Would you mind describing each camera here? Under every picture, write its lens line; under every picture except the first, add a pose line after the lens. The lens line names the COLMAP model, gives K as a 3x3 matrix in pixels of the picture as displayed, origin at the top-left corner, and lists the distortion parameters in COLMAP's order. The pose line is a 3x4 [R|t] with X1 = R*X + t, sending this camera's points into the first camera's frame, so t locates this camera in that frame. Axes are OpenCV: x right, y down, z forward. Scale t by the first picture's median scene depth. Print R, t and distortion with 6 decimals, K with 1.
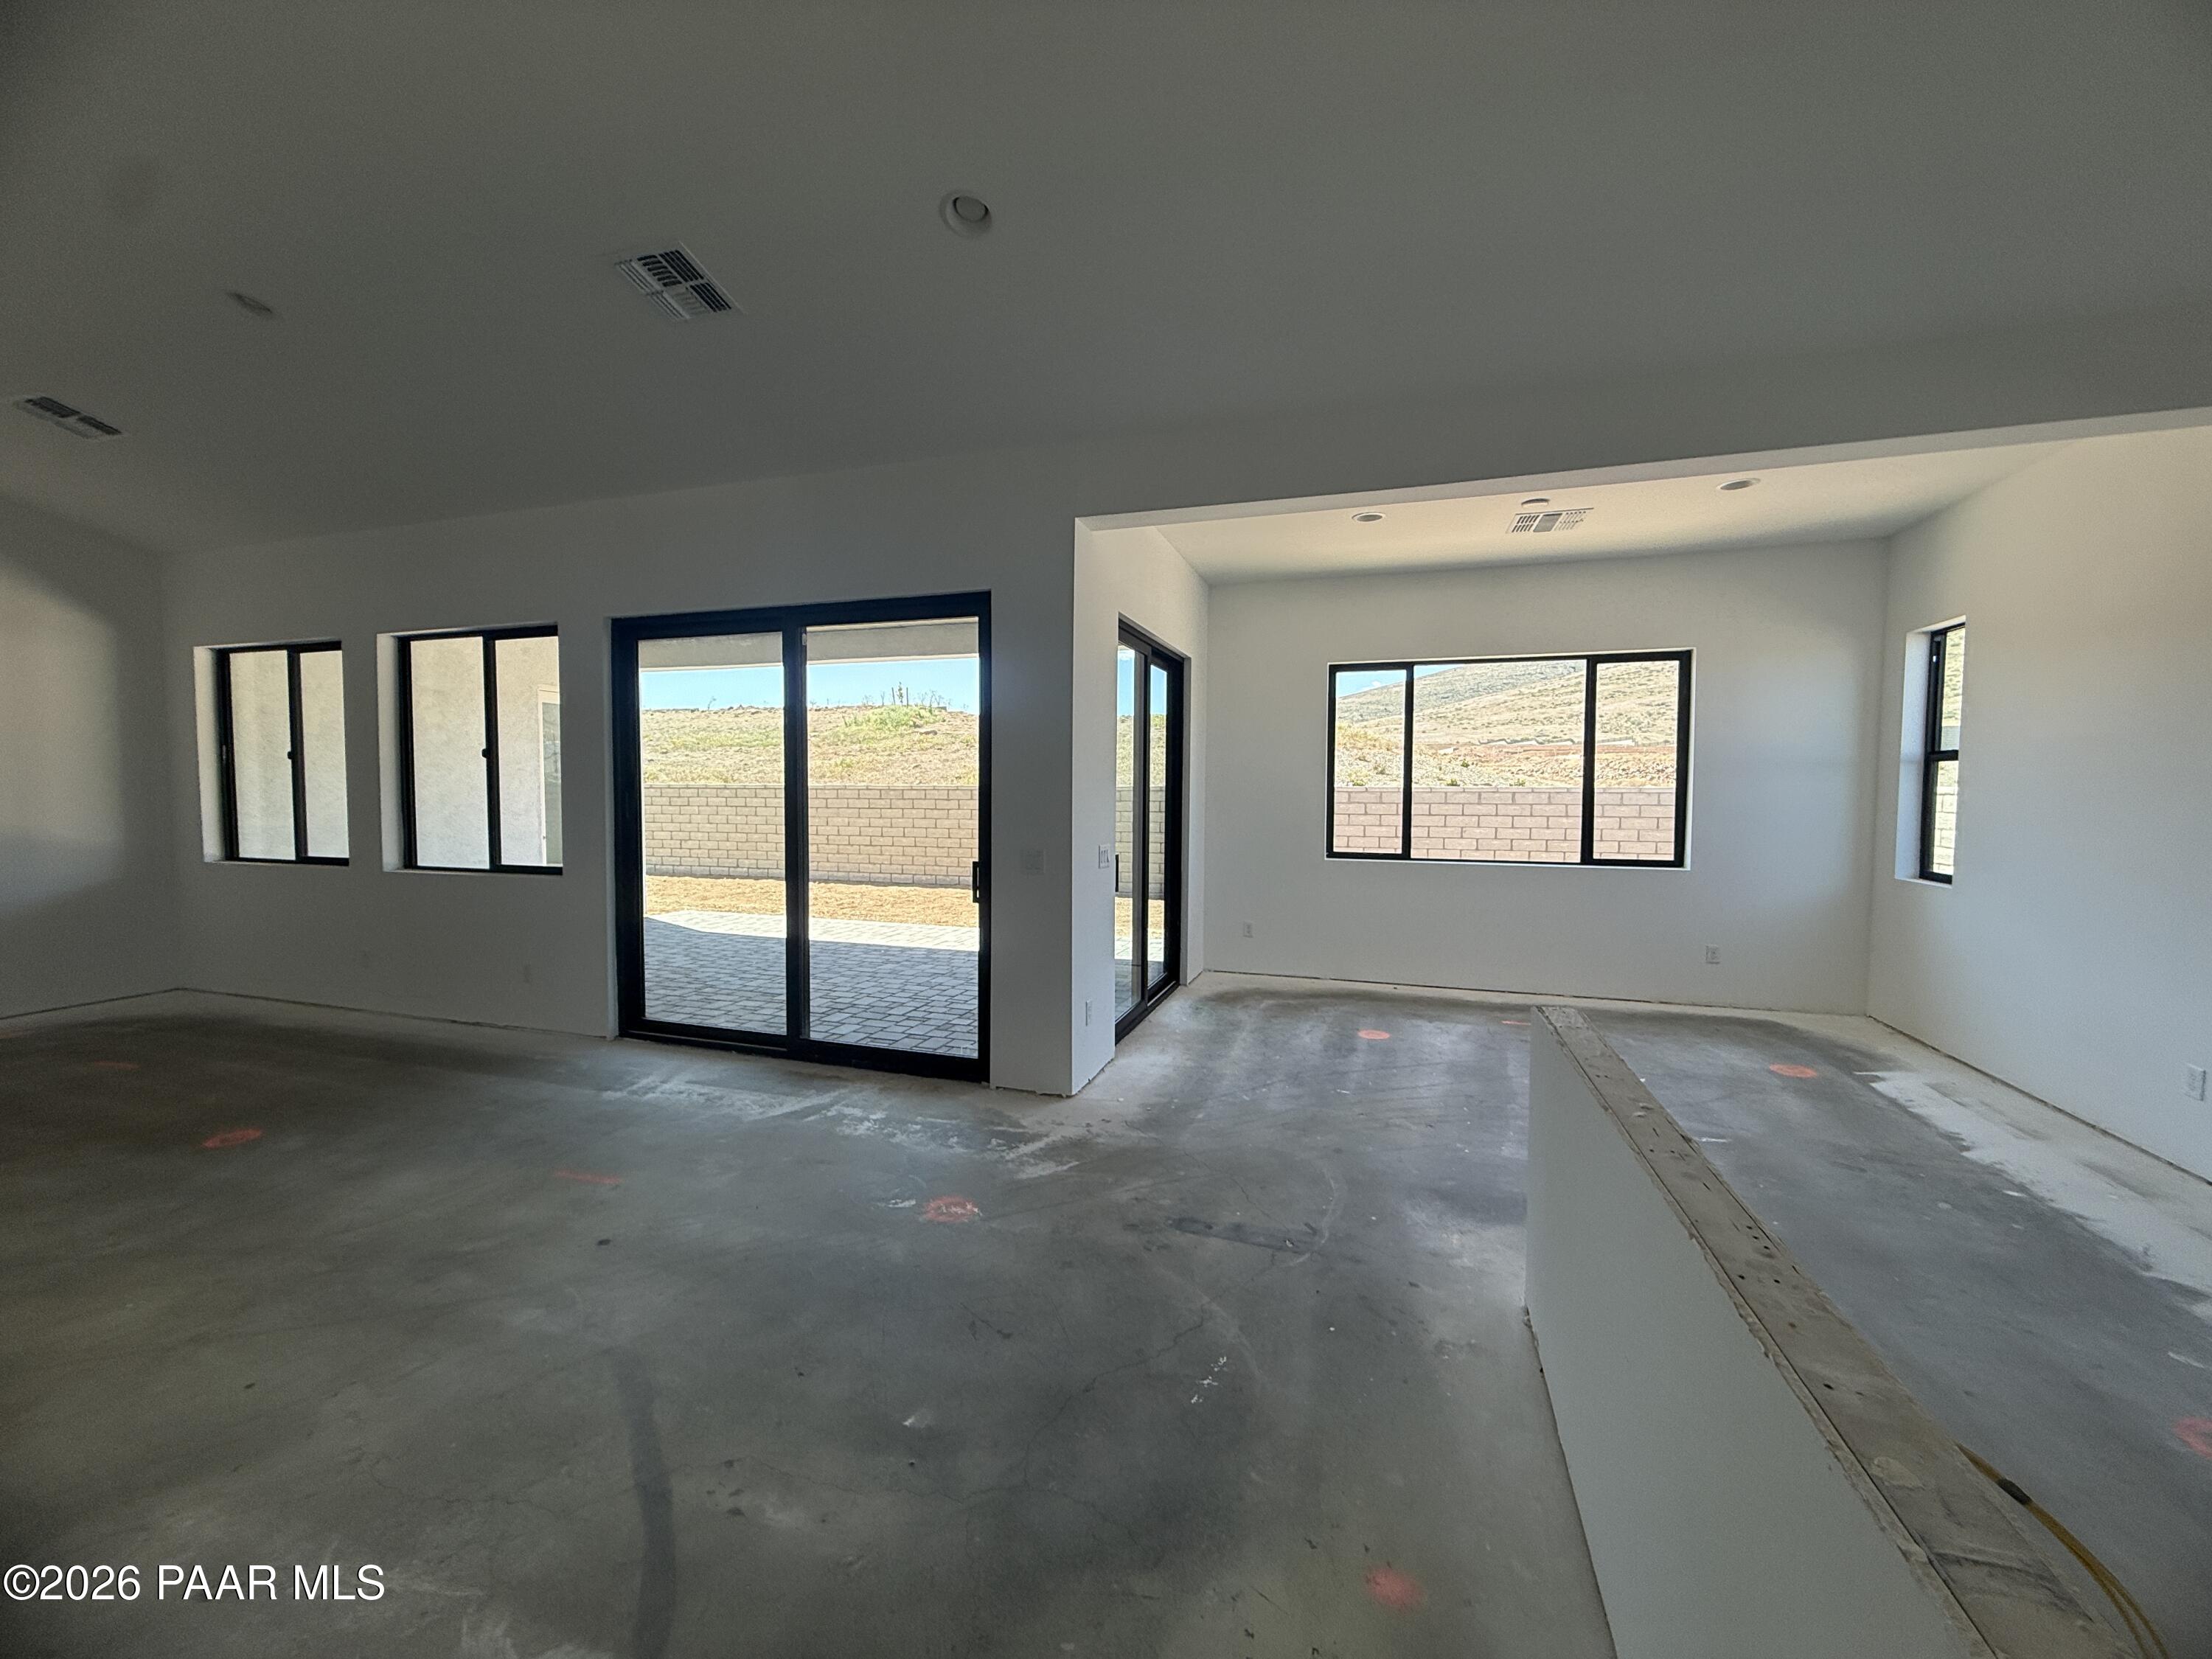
lens RADIAL K [[878.3, 0, 1106.0], [0, 878.3, 829.5], [0, 0, 1]] dist [-0.001428, -0.000092]
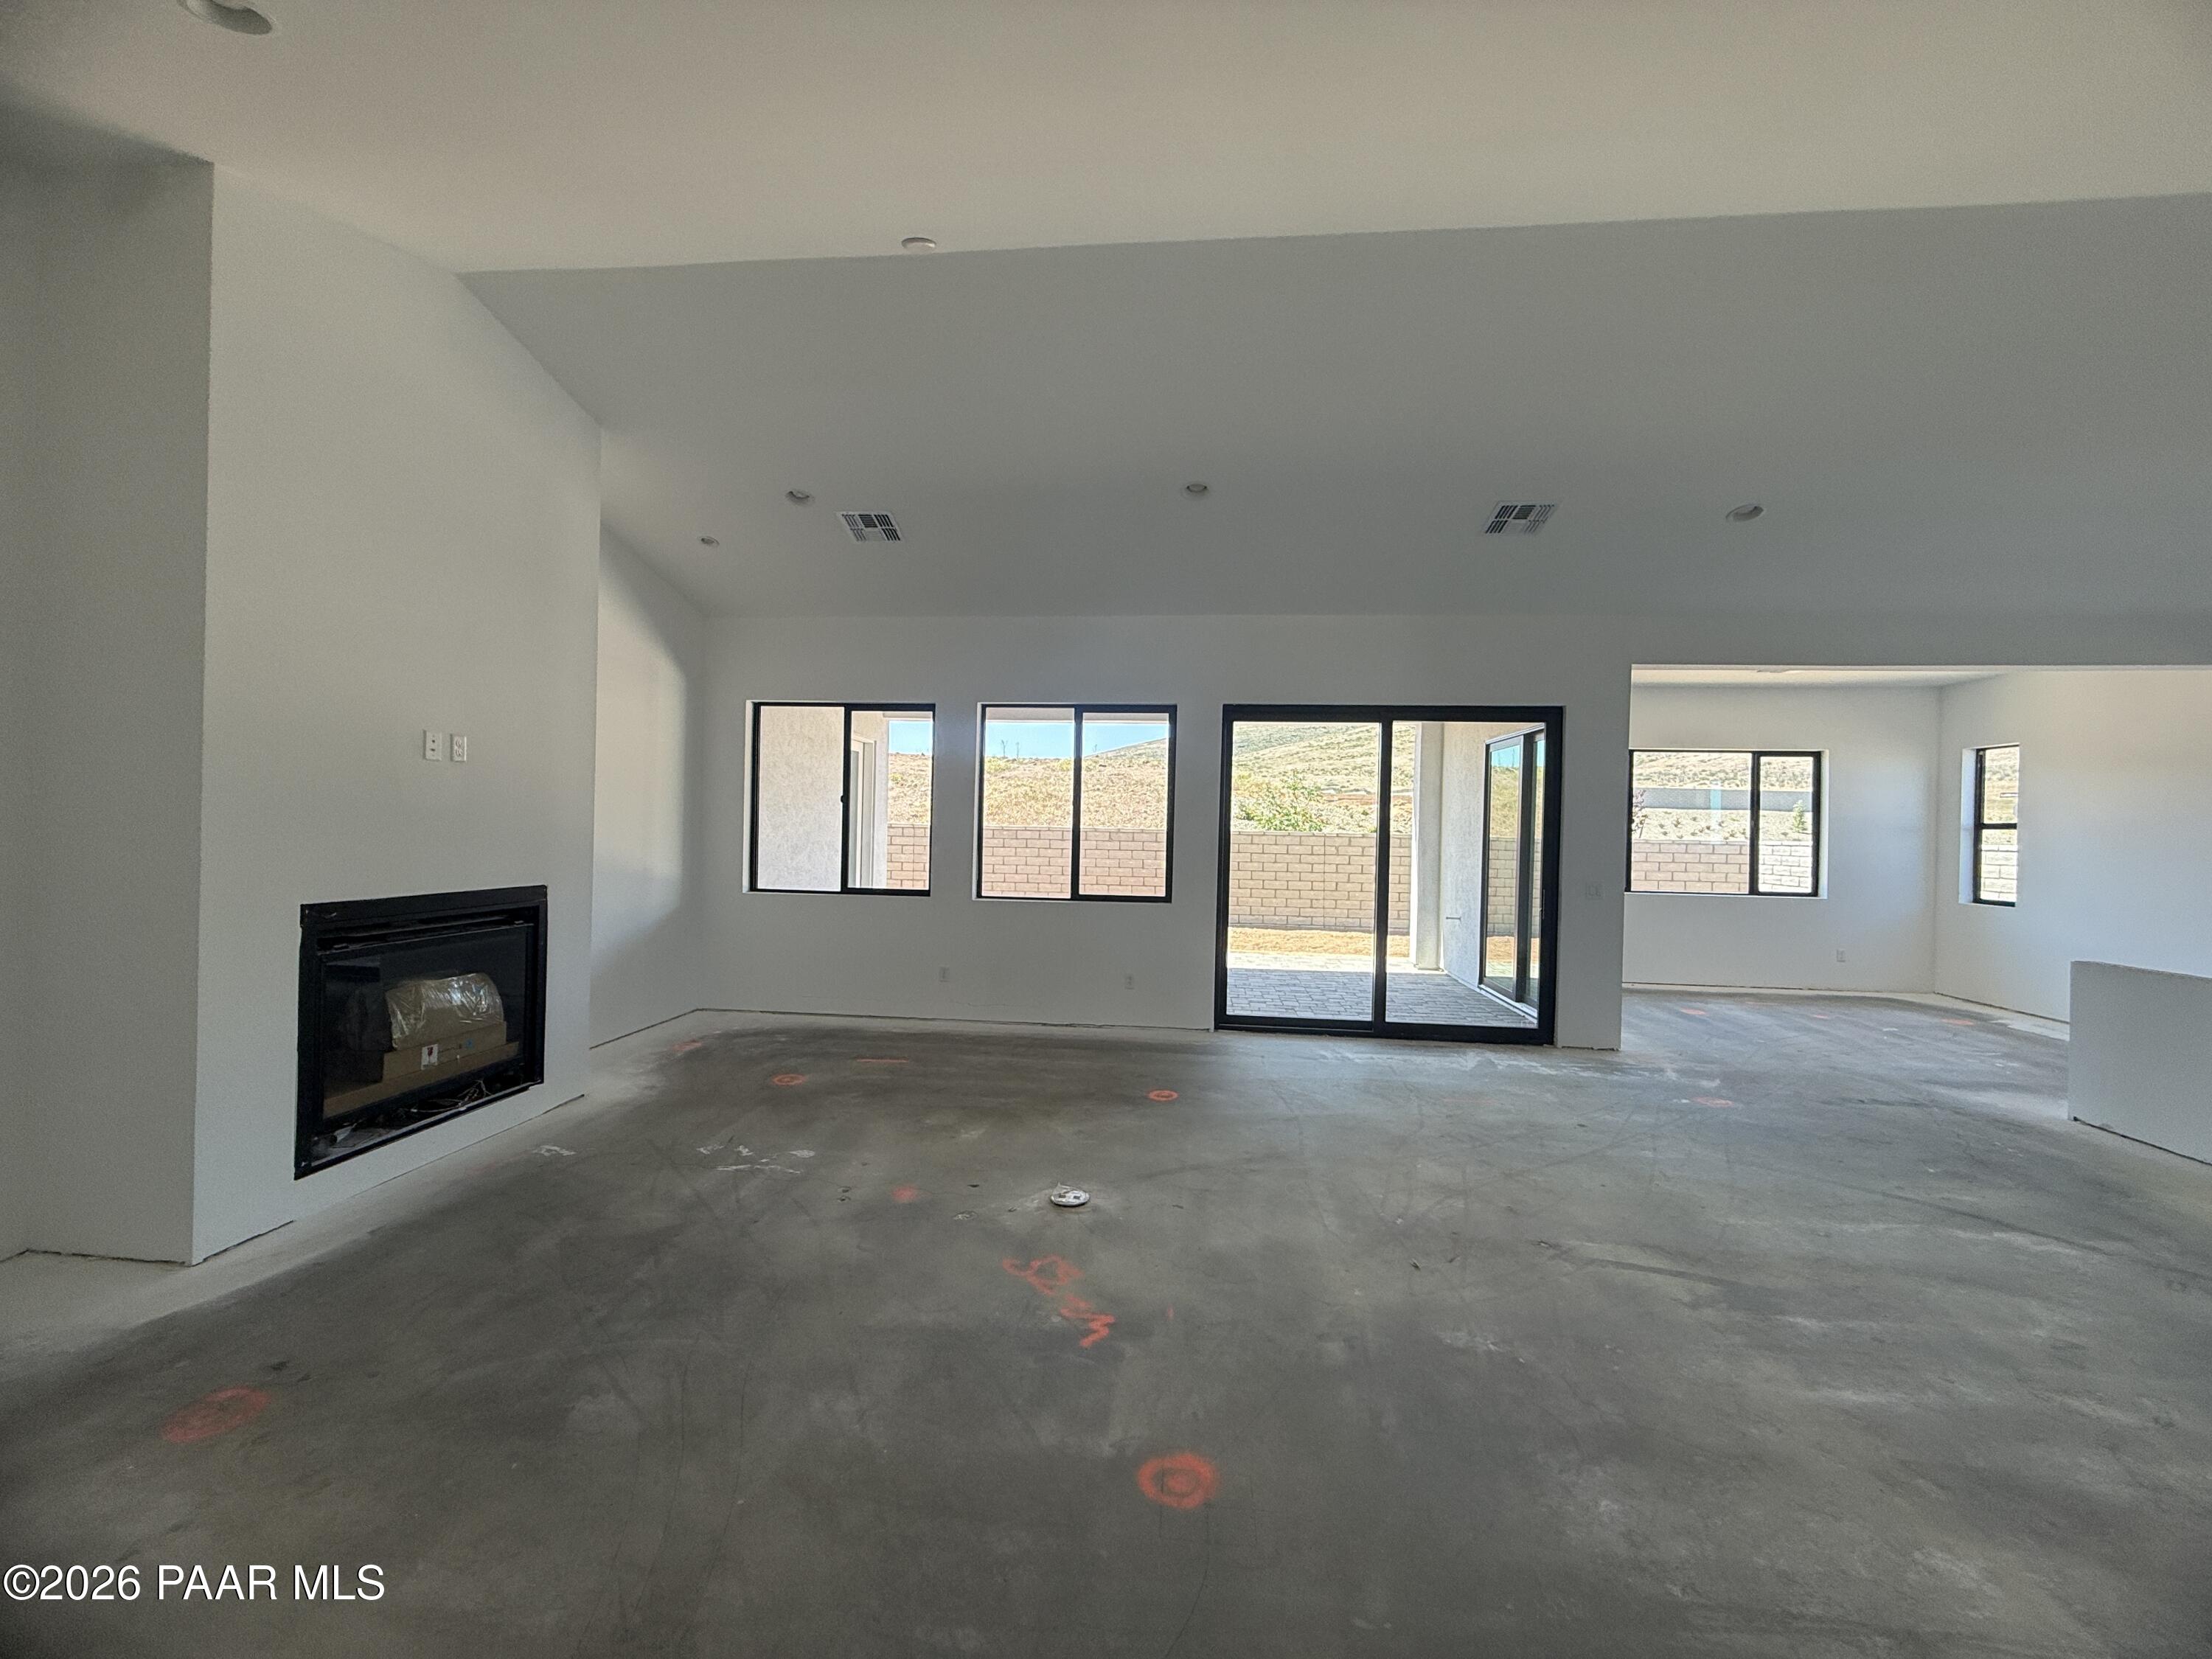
lens RADIAL K [[879.1, 0, 1106.0], [0, 879.1, 833.9], [0, 0, 1]] dist [-0.000522, -0.000260]
pose [[0.976163, 0.015730, 0.216466, -0.952105], [-0.007123, 0.999155, -0.040484, 0.006269], [-0.216920, 0.037977, 0.975450, -0.209195]]
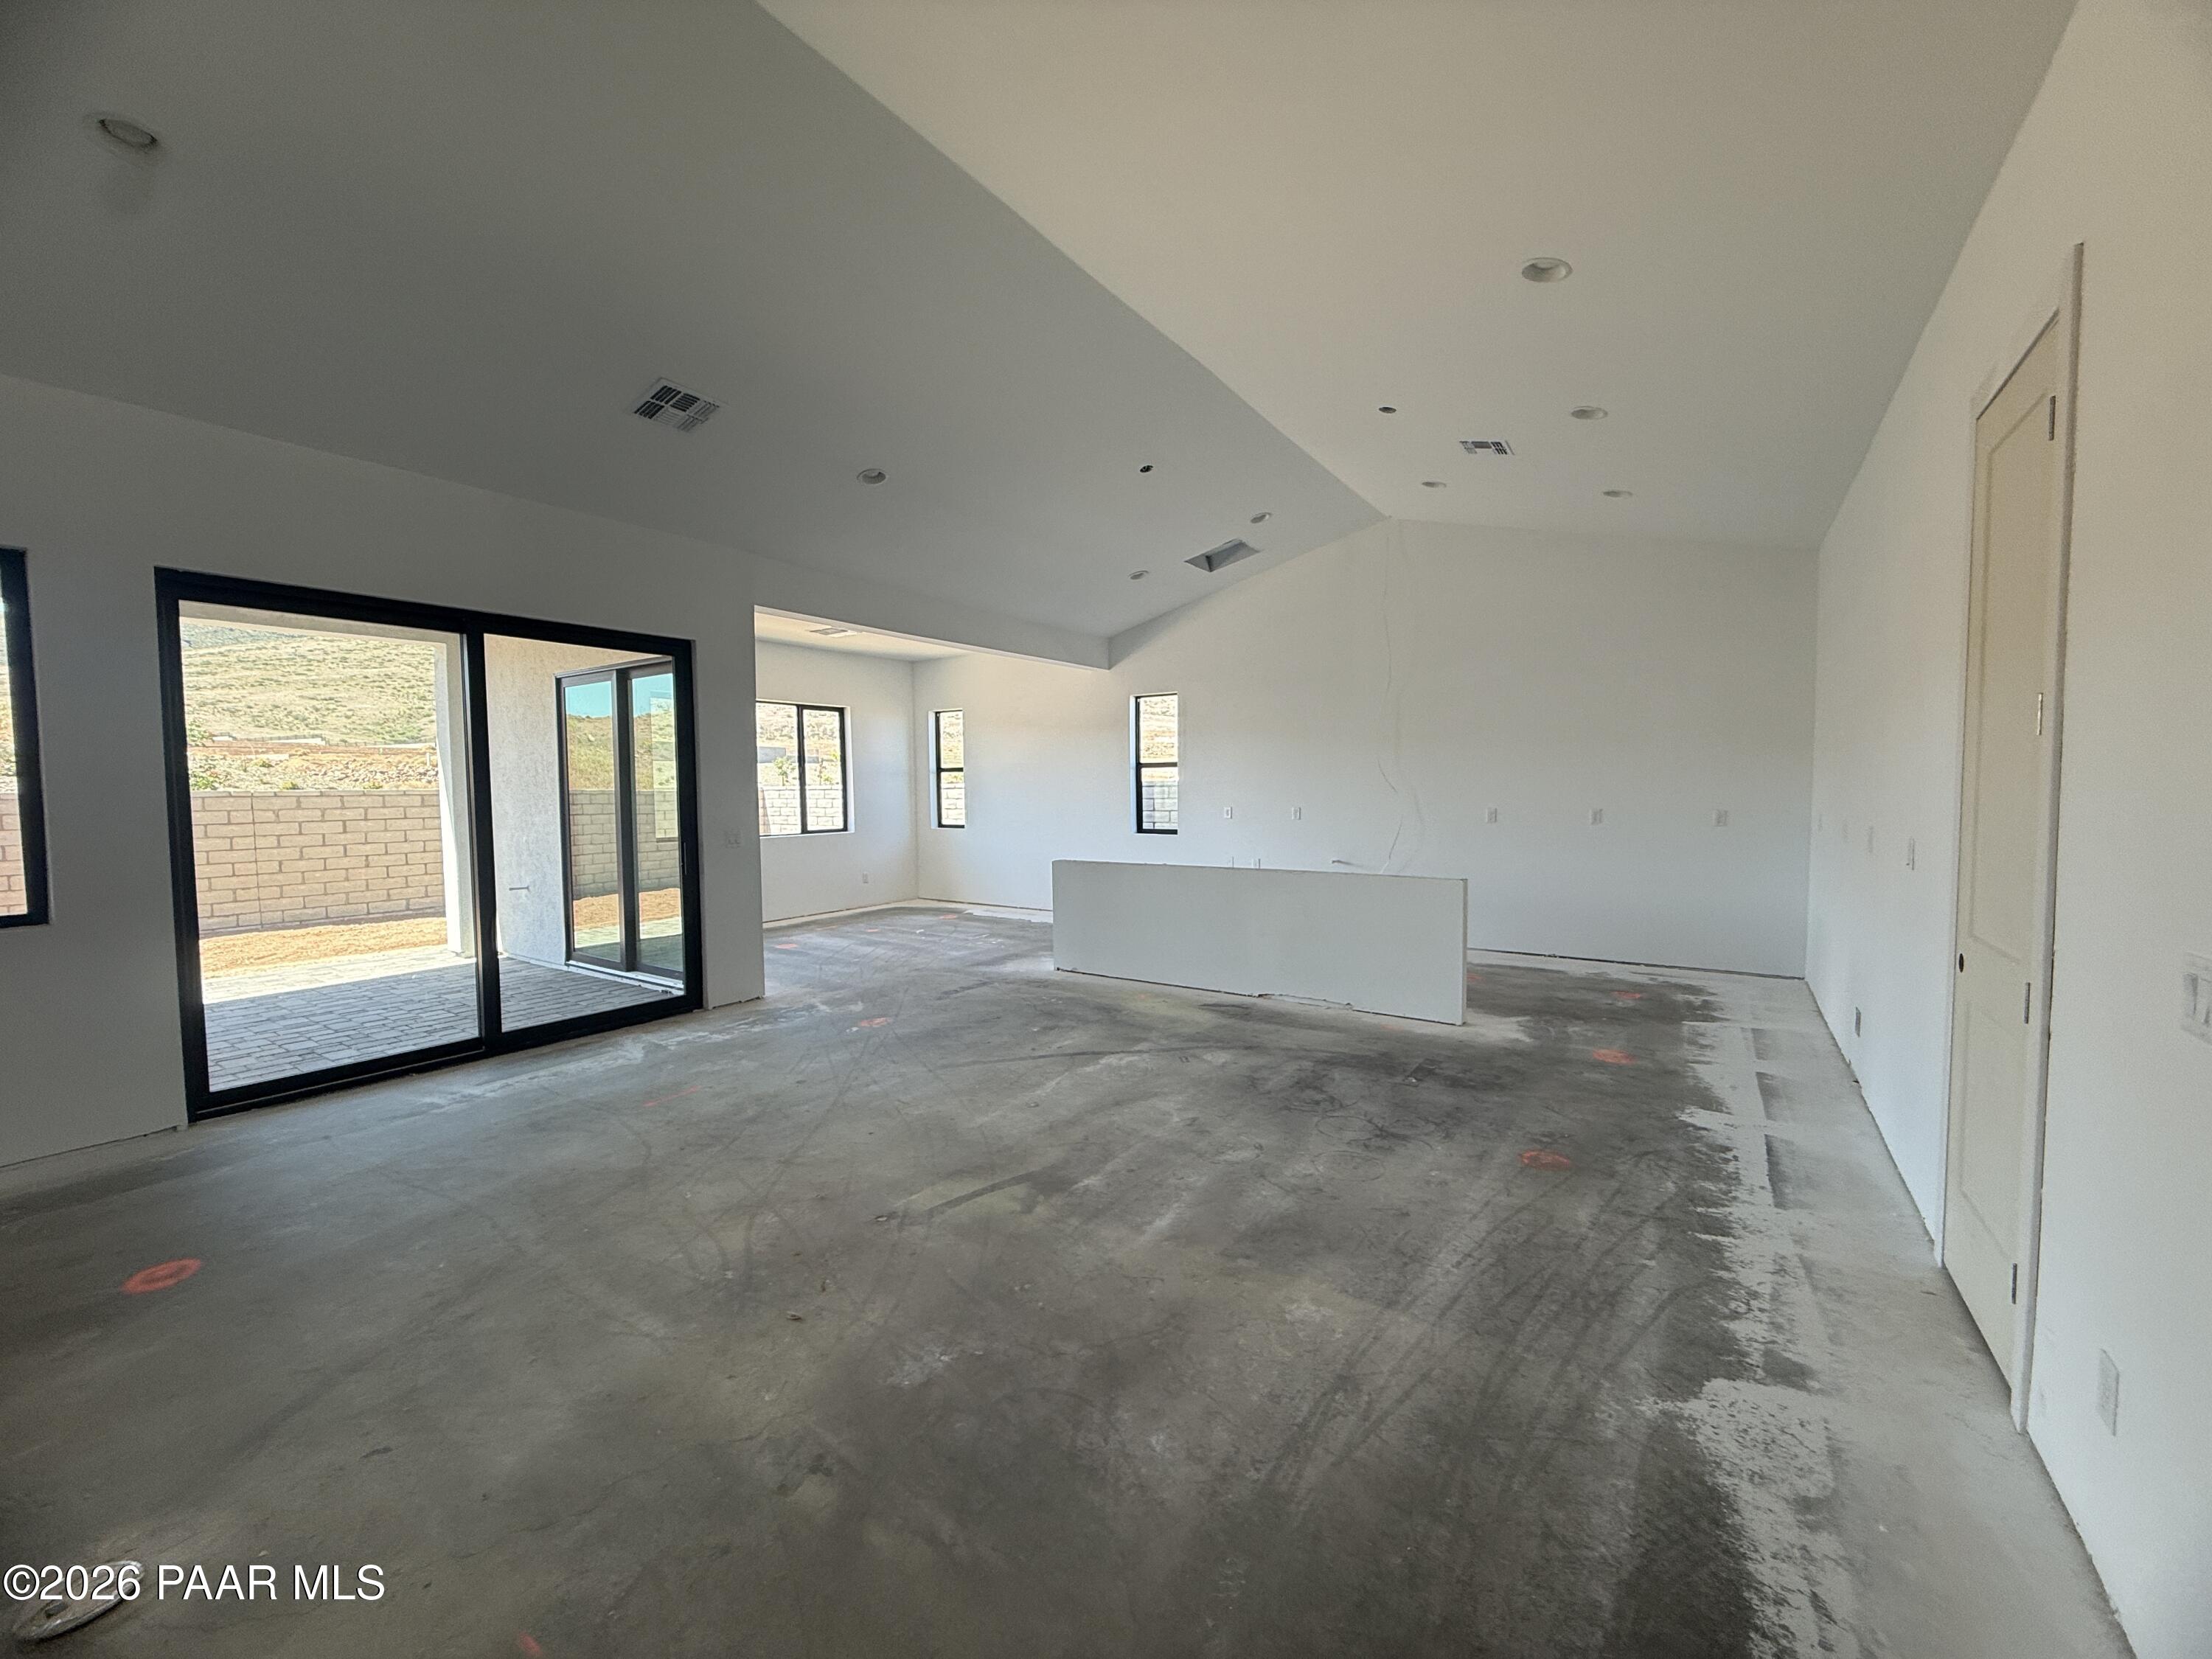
lens RADIAL K [[879.1, 0, 1106.0], [0, 879.1, 833.9], [0, 0, 1]] dist [-0.000522, -0.000260]
pose [[0.276726, -0.058017, 0.959196, -1.005436], [0.057472, 0.997388, 0.043747, 0.001363], [-0.959229, 0.043021, 0.279338, 0.023789]]
